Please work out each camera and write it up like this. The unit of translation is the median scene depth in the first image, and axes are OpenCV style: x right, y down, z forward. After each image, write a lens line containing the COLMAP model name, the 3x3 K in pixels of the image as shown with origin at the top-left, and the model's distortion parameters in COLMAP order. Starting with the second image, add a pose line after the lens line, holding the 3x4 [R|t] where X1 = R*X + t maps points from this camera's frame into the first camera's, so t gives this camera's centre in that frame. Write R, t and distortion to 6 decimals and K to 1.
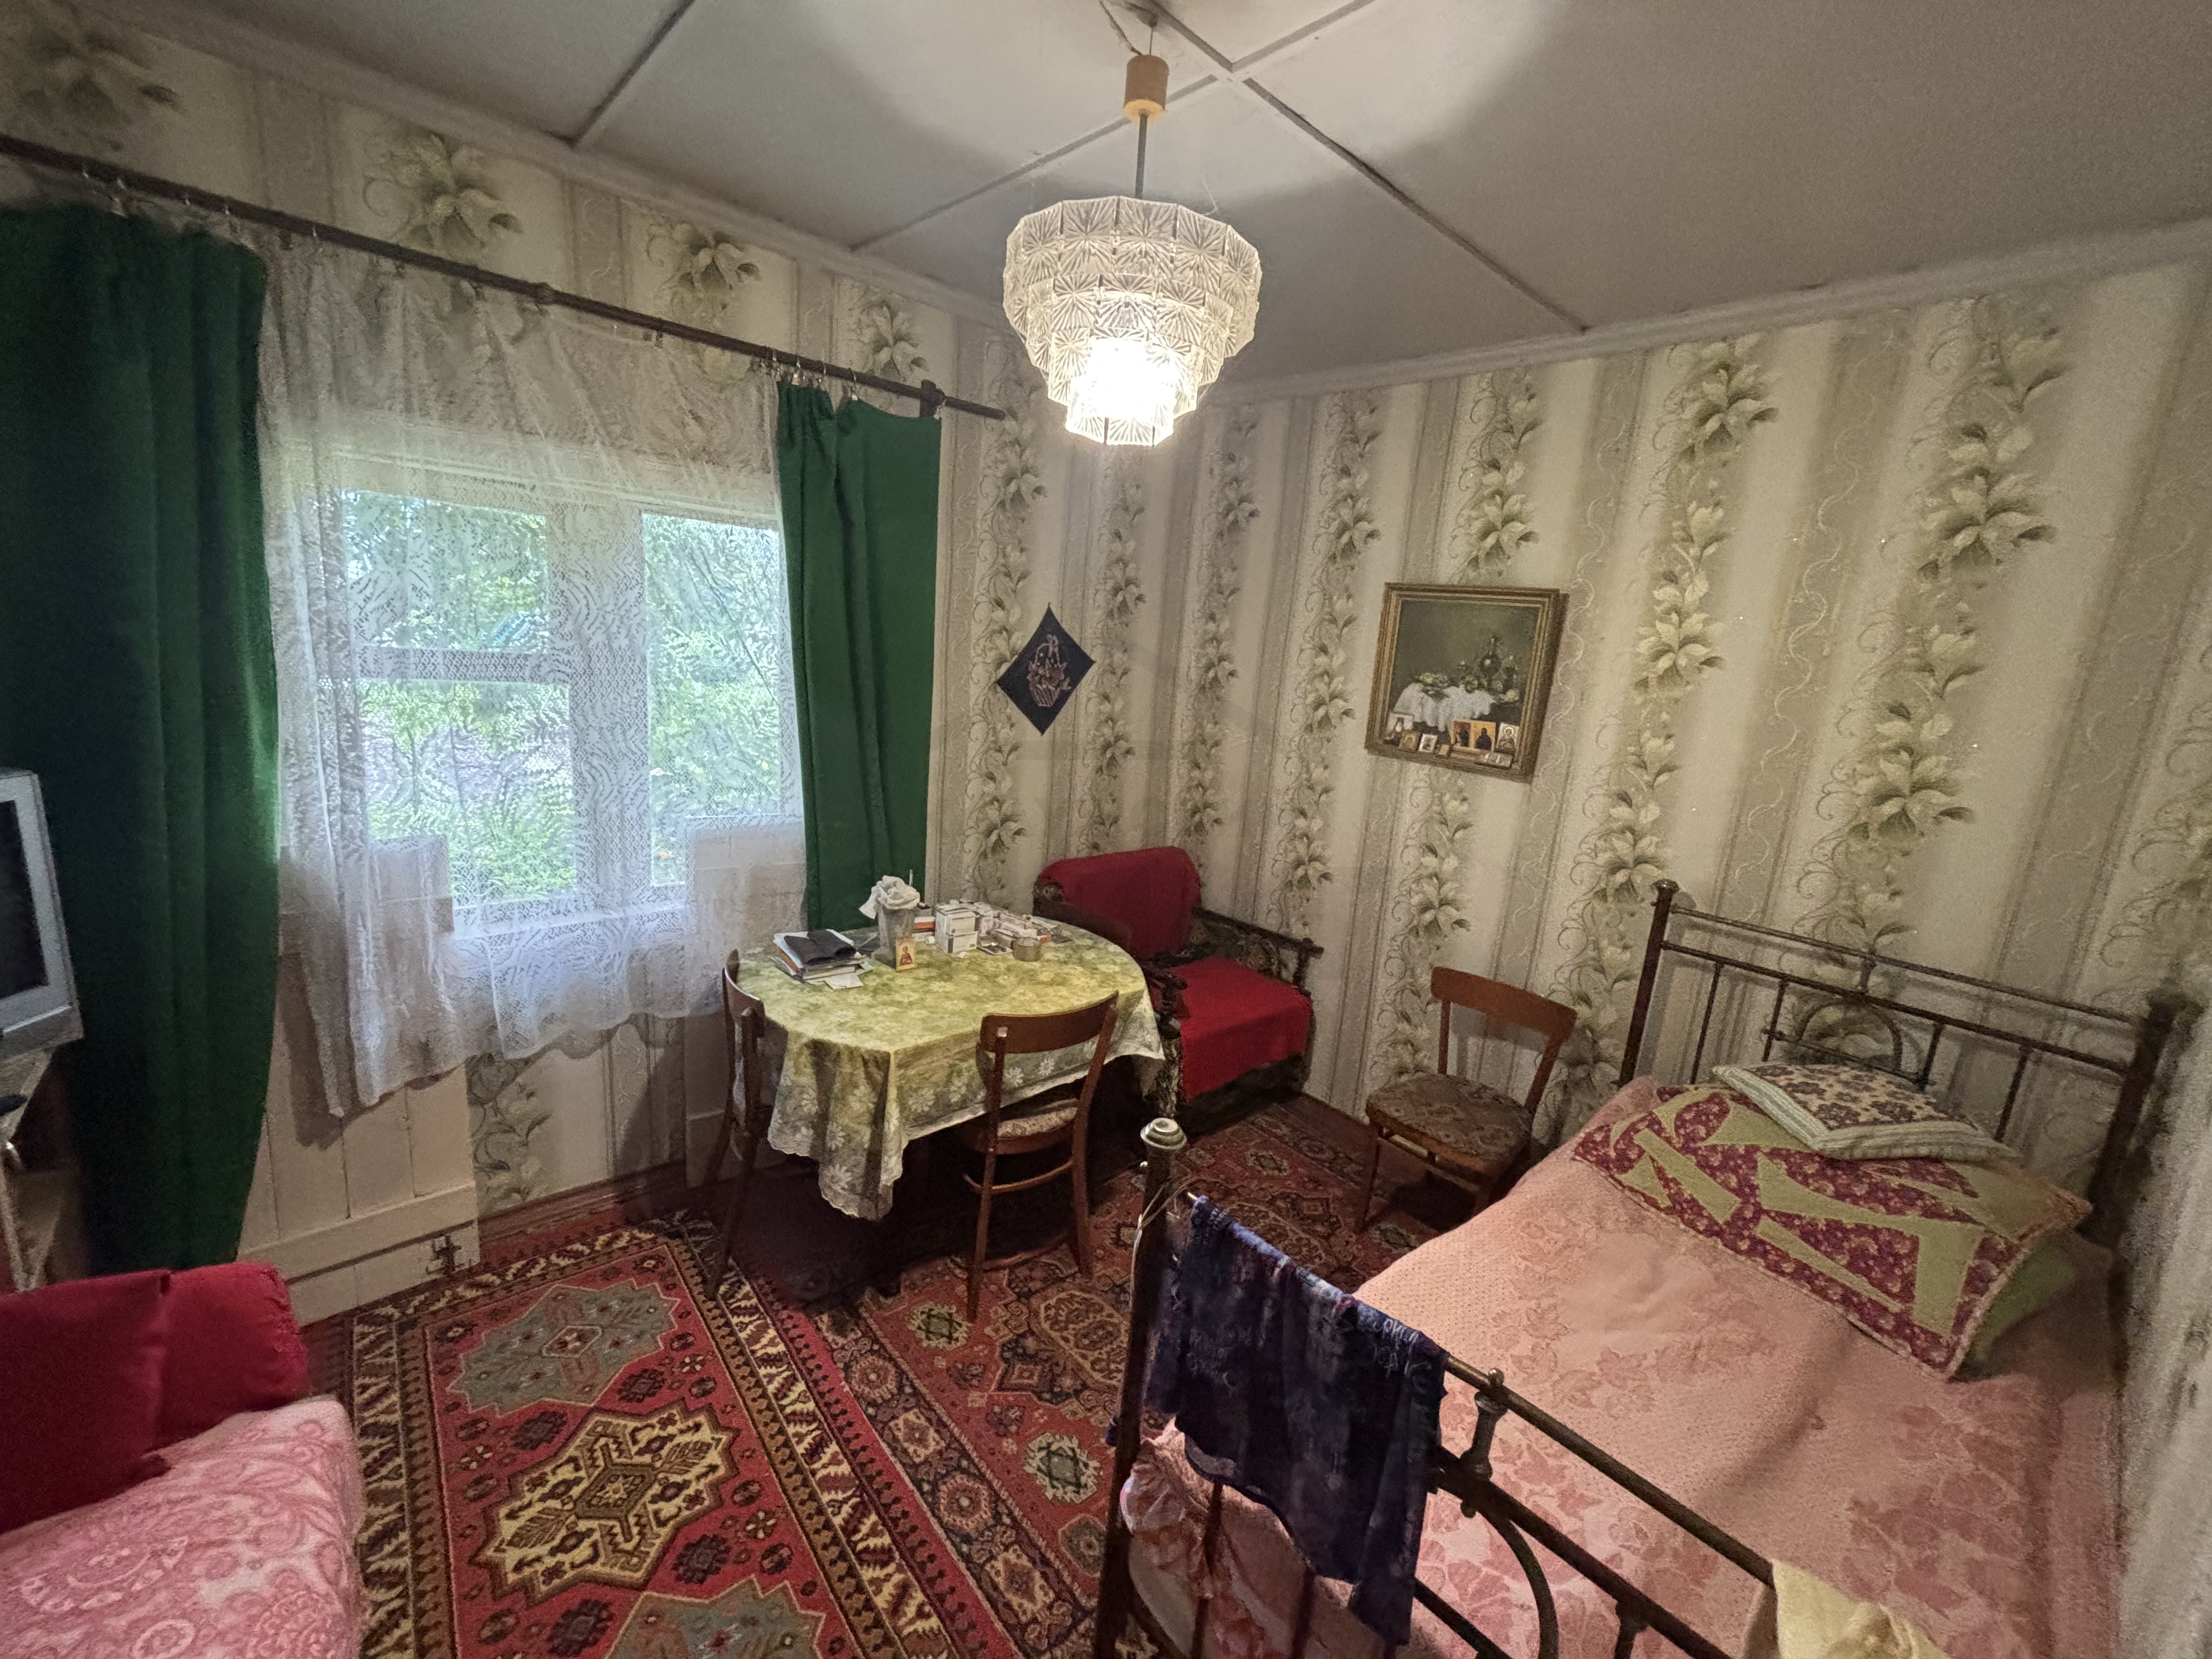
lens RADIAL K [[896.0, 0, 1104.3], [0, 896.0, 826.3], [0, 0, 1]] dist [-0.000828, 0.001291]
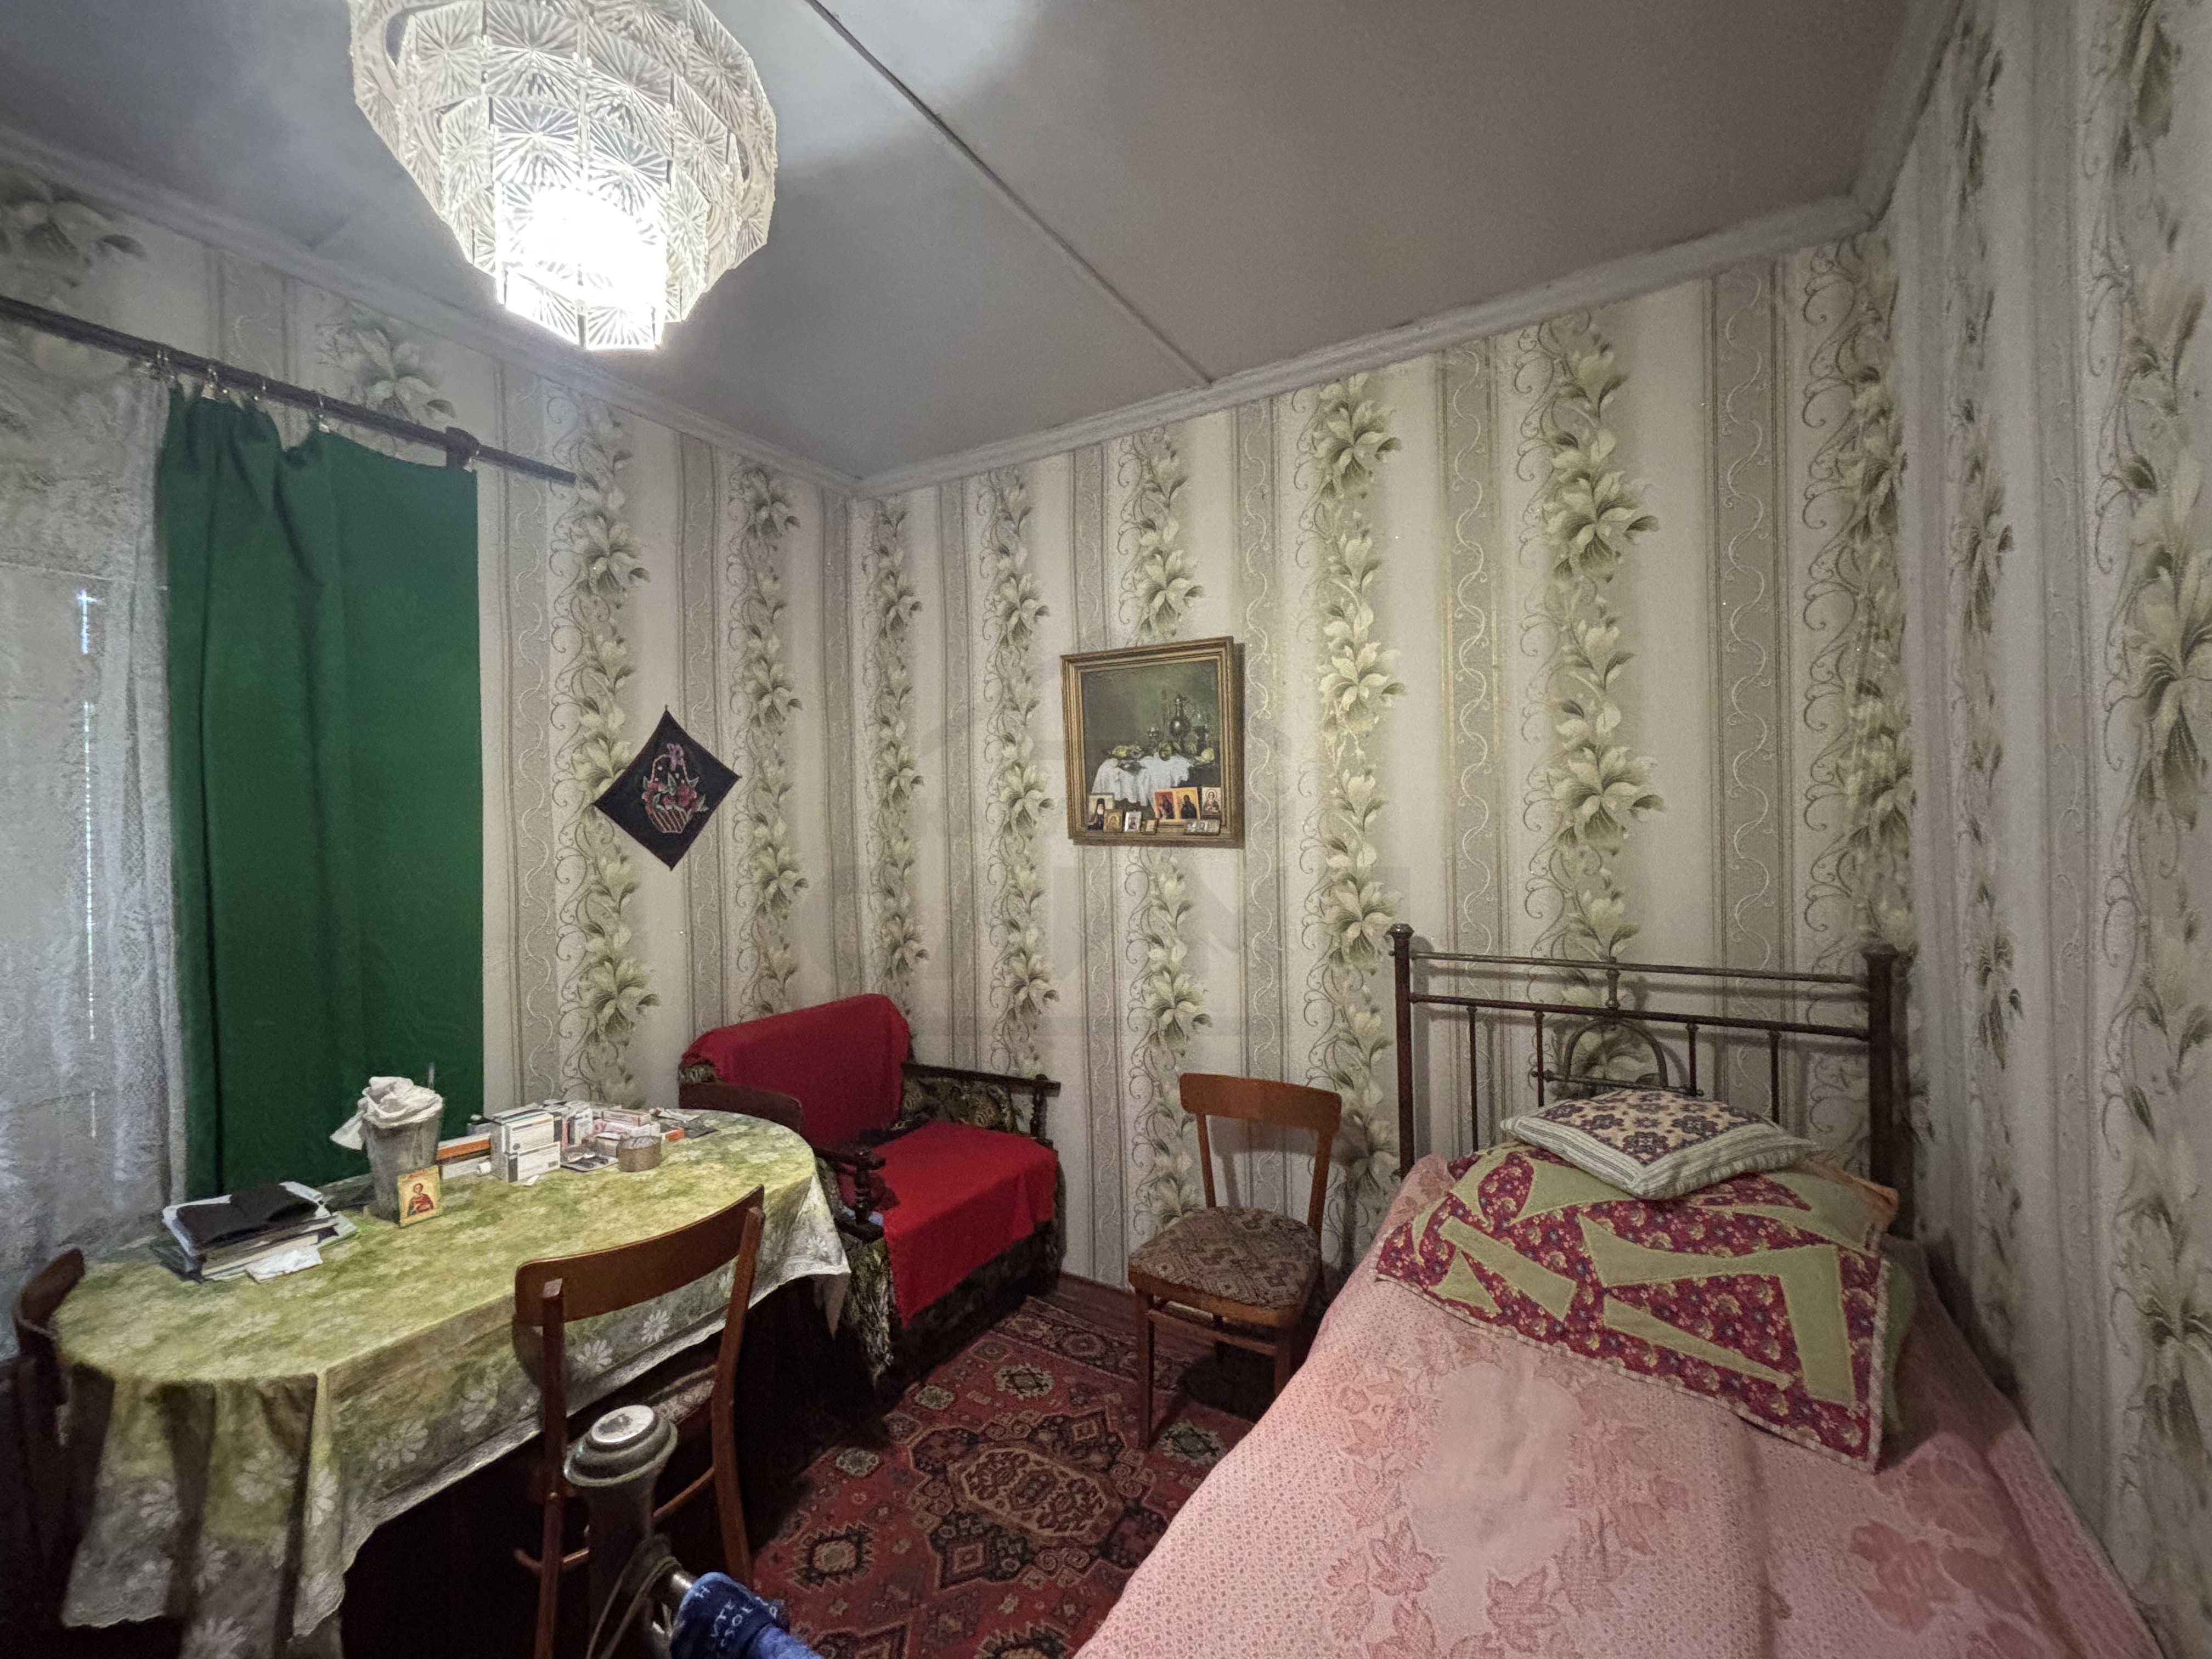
lens RADIAL K [[896.0, 0, 1103.6], [0, 896.0, 826.1], [0, 0, 1]] dist [-0.000828, 0.001291]
pose [[0.952743, -0.099062, 0.287171, 0.101559], [0.153317, 0.972907, -0.173047, 0.078115], [-0.262248, 0.208898, 0.942119, 0.222274]]
